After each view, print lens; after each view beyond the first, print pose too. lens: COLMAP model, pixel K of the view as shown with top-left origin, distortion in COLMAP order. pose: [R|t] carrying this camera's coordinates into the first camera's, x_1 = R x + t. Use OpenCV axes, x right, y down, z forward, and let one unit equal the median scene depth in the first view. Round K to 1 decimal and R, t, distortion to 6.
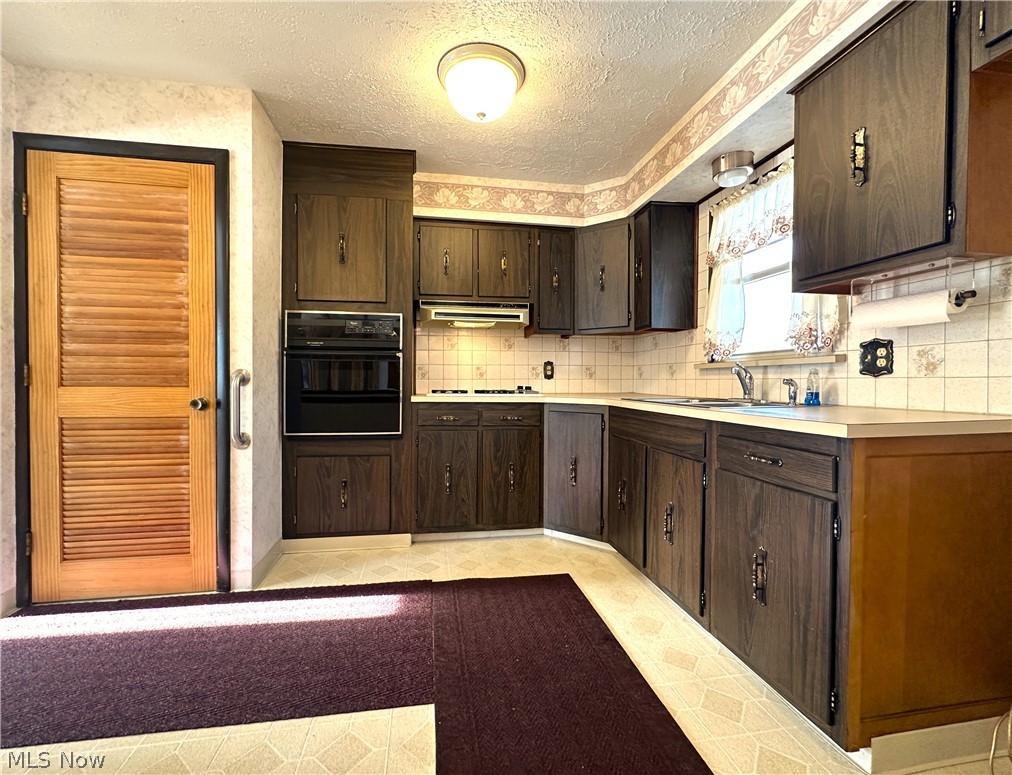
lens RADIAL K [[431.1, 0, 497.9], [0, 431.1, 390.5], [0, 0, 1]] dist [-0.002417, 0.000478]
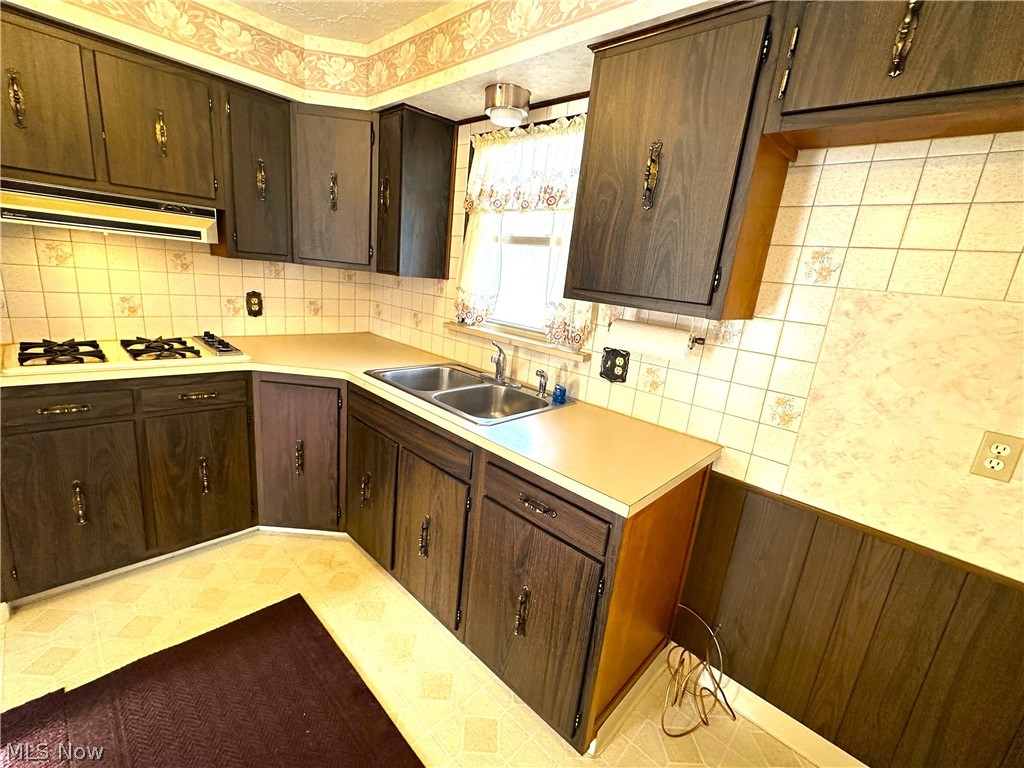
lens RADIAL K [[439.6, 0, 512.4], [0, 439.6, 386.4], [0, 0, 1]] dist [-0.004026, 0.000305]
pose [[0.795392, -0.072907, 0.601694, 0.013092], [-0.087325, 0.968596, 0.232801, -0.172392], [-0.599771, -0.237711, 0.764047, 0.208090]]
